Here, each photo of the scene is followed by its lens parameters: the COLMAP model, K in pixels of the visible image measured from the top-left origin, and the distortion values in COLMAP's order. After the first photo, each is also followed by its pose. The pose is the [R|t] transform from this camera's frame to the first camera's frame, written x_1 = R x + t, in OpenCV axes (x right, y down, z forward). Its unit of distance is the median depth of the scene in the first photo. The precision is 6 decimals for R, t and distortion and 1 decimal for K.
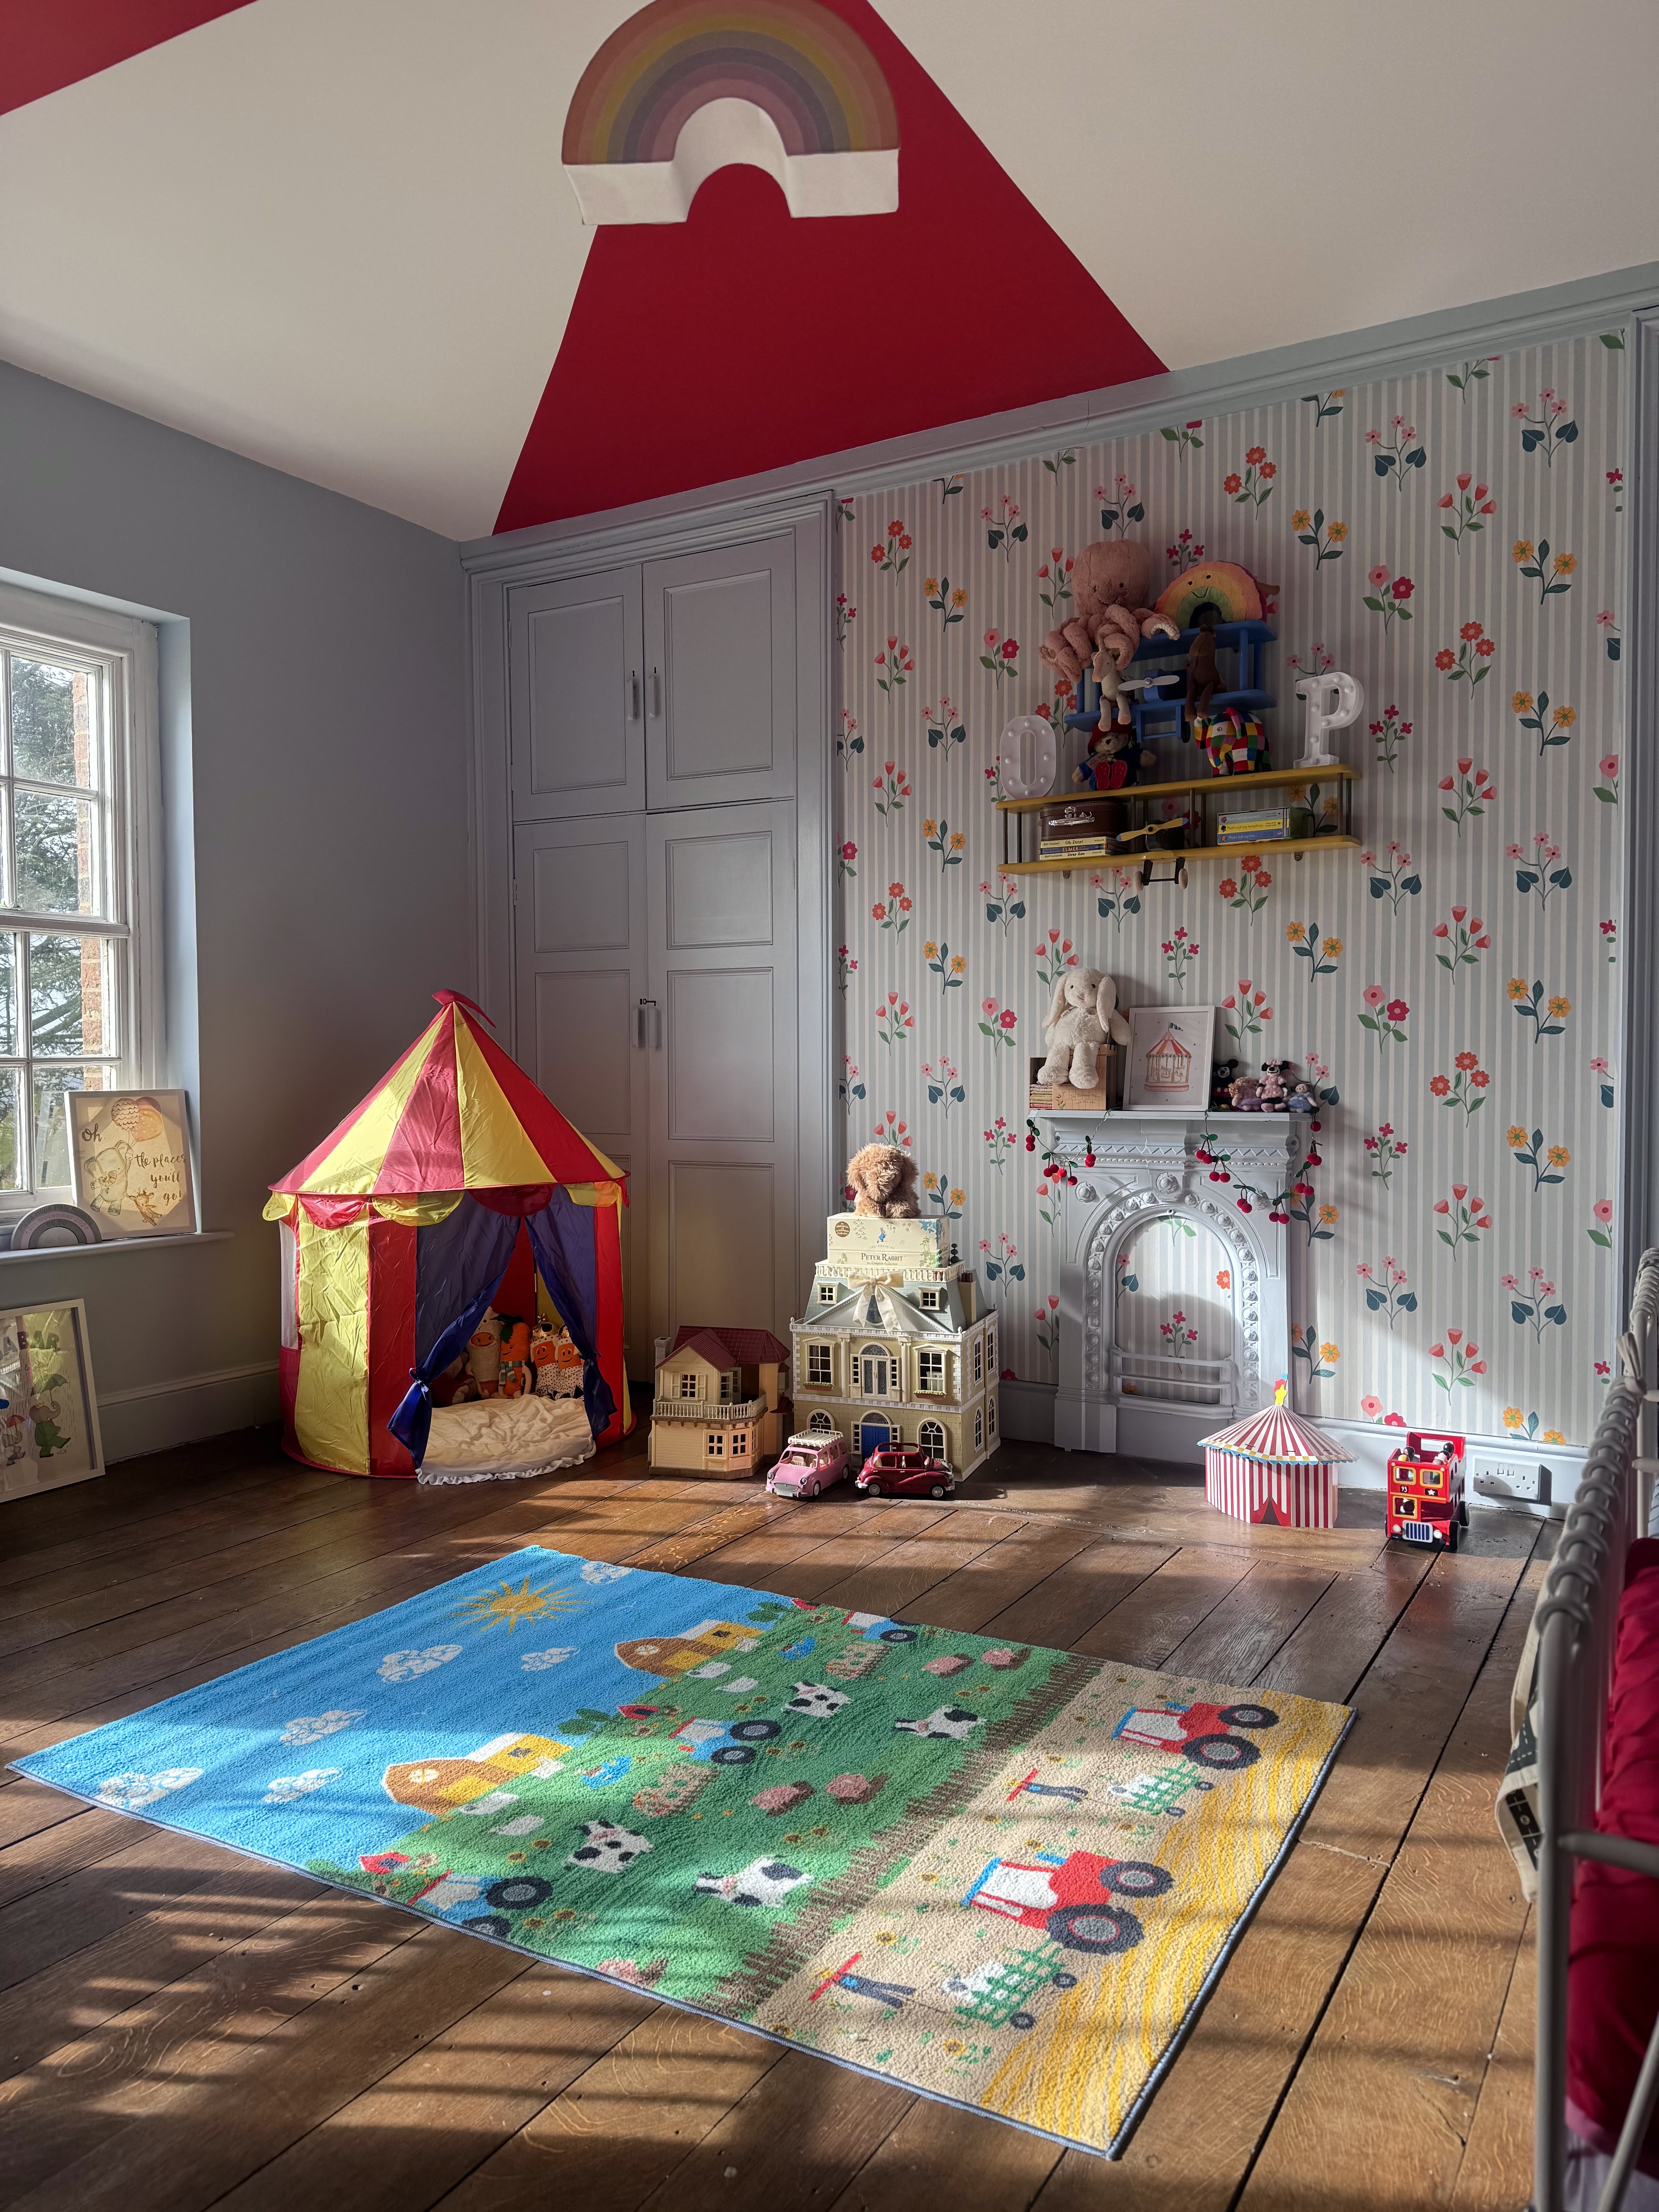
lens RADIAL K [[1549.9, 0, 816.6], [0, 1549.9, 1110.0], [0, 0, 1]] dist [0.071711, -0.090383]
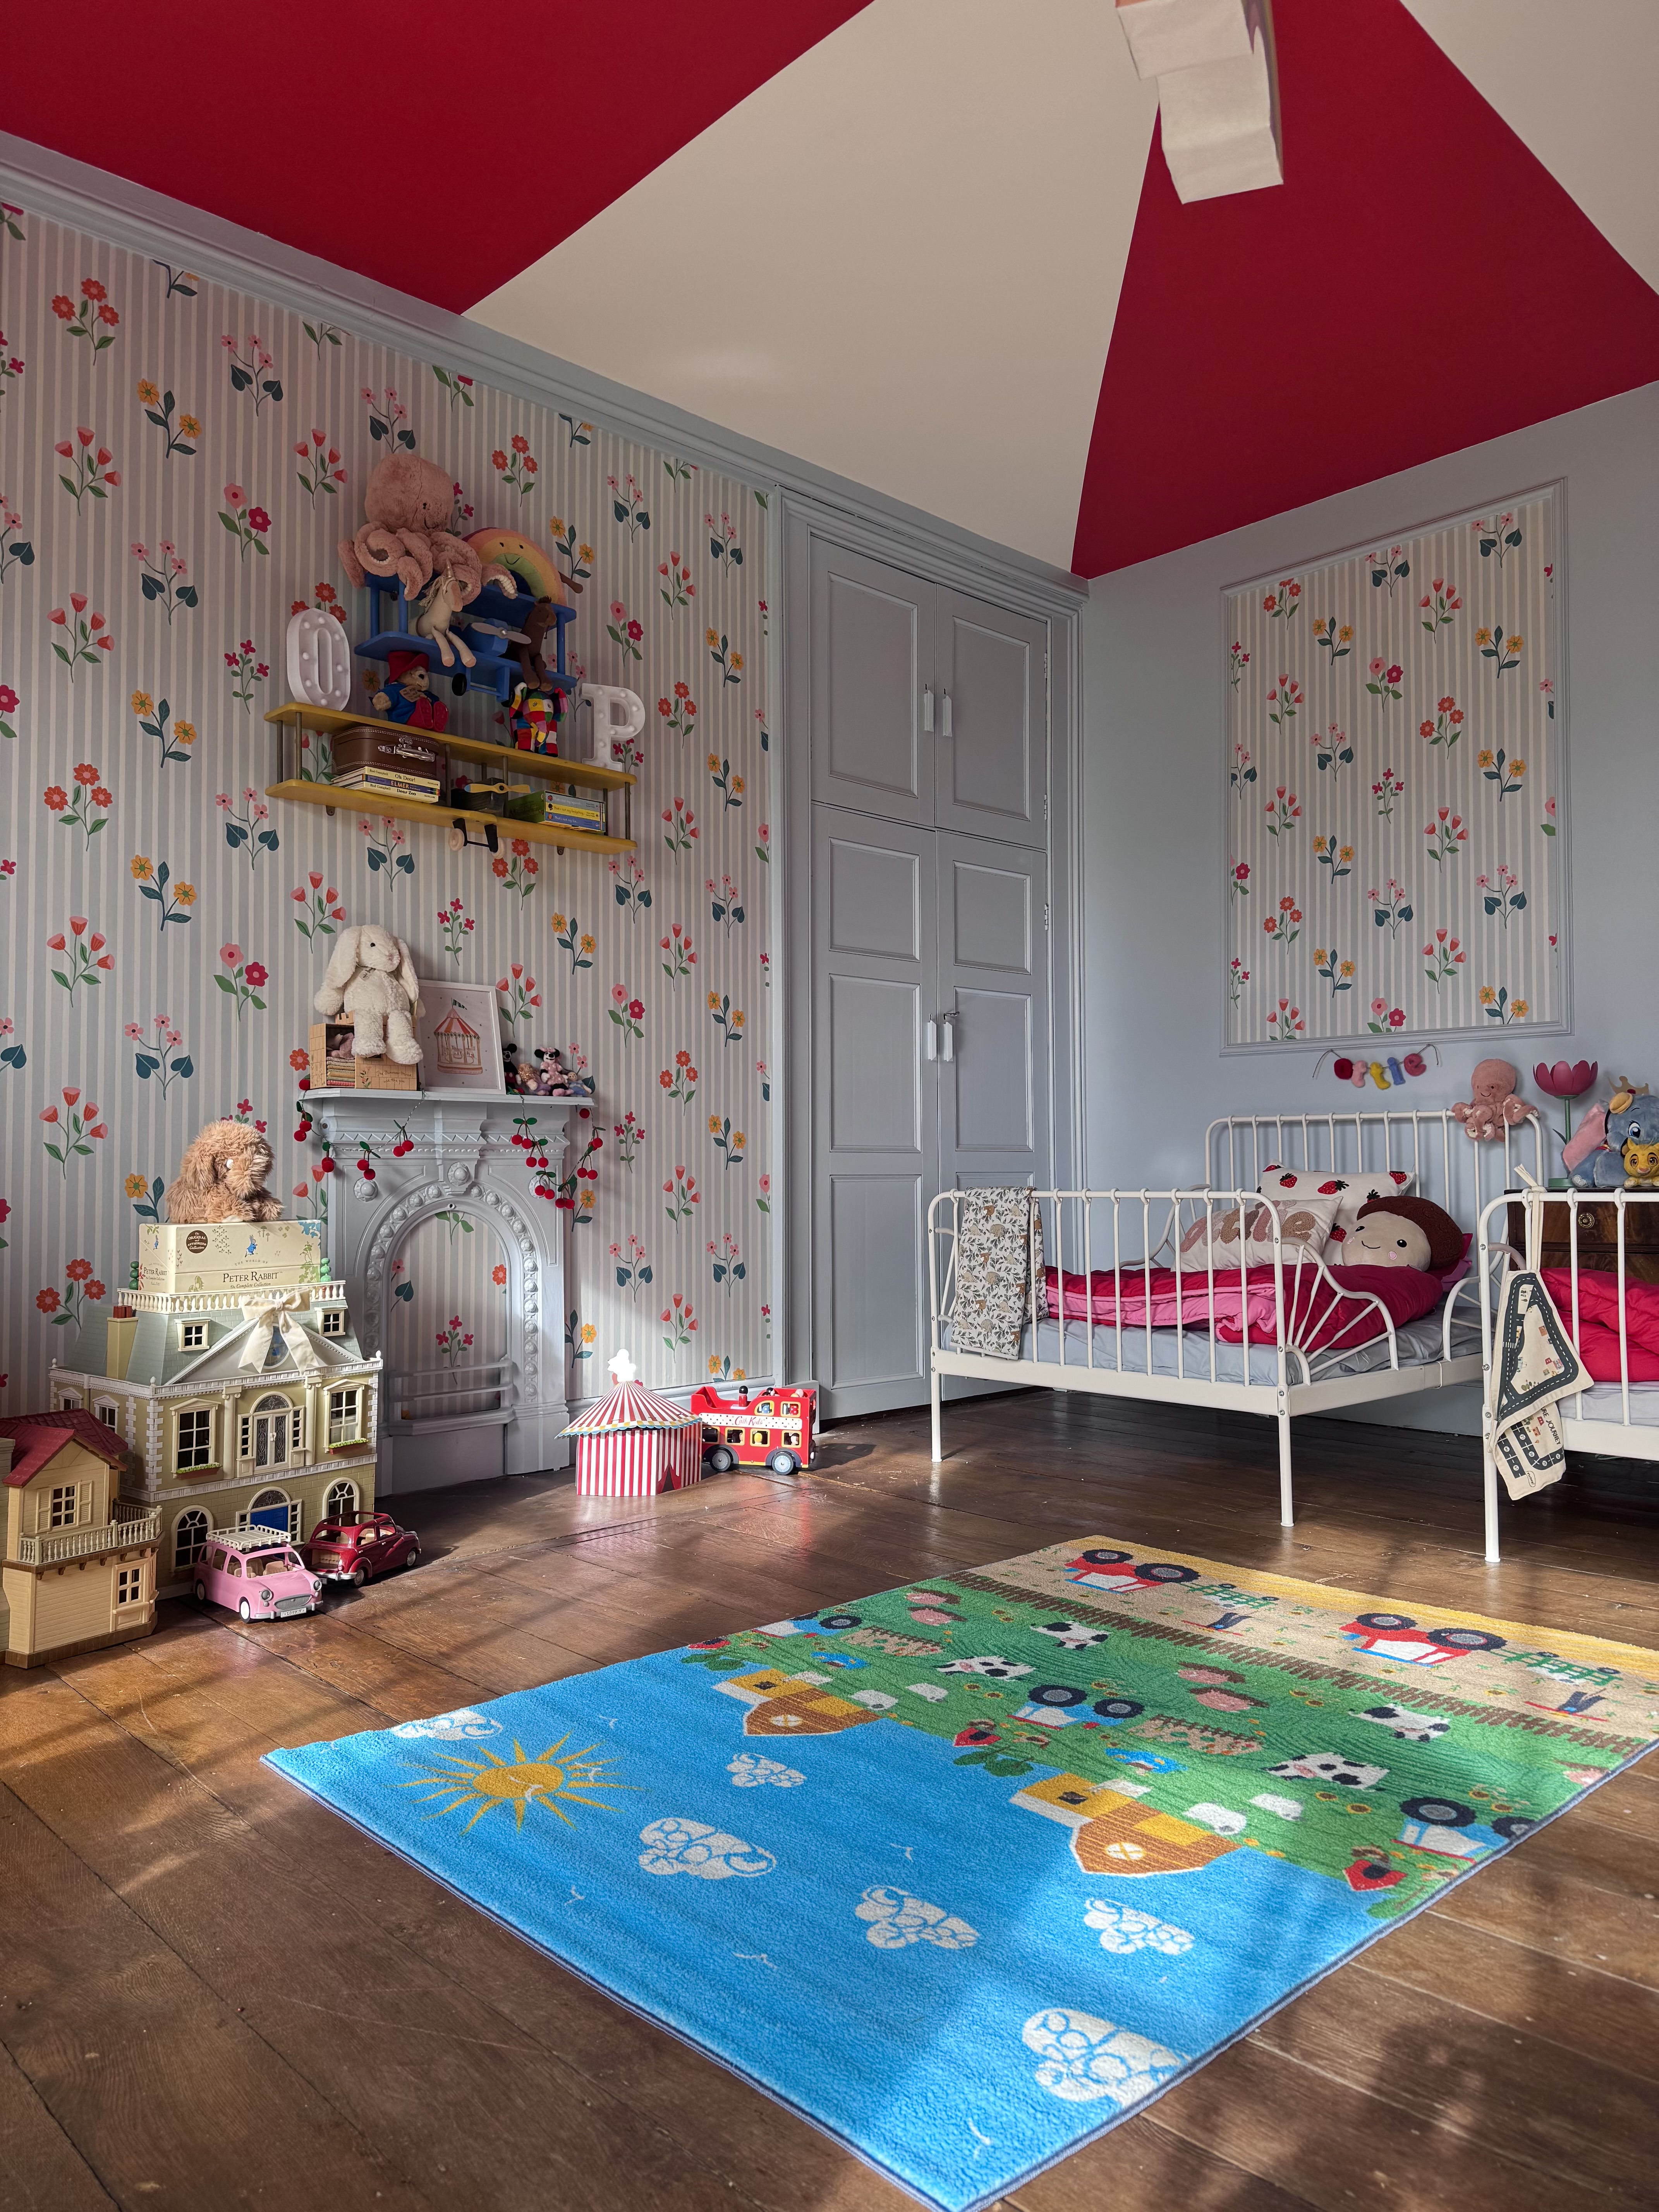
lens RADIAL K [[1549.9, 0, 837.6], [0, 1549.9, 1110.3], [0, 0, 1]] dist [0.071711, -0.090383]
pose [[0.286866, 0.040415, 0.957118, -0.605783], [0.031244, 0.998183, -0.051513, 0.065693], [-0.957461, 0.044682, 0.285082, 0.542096]]
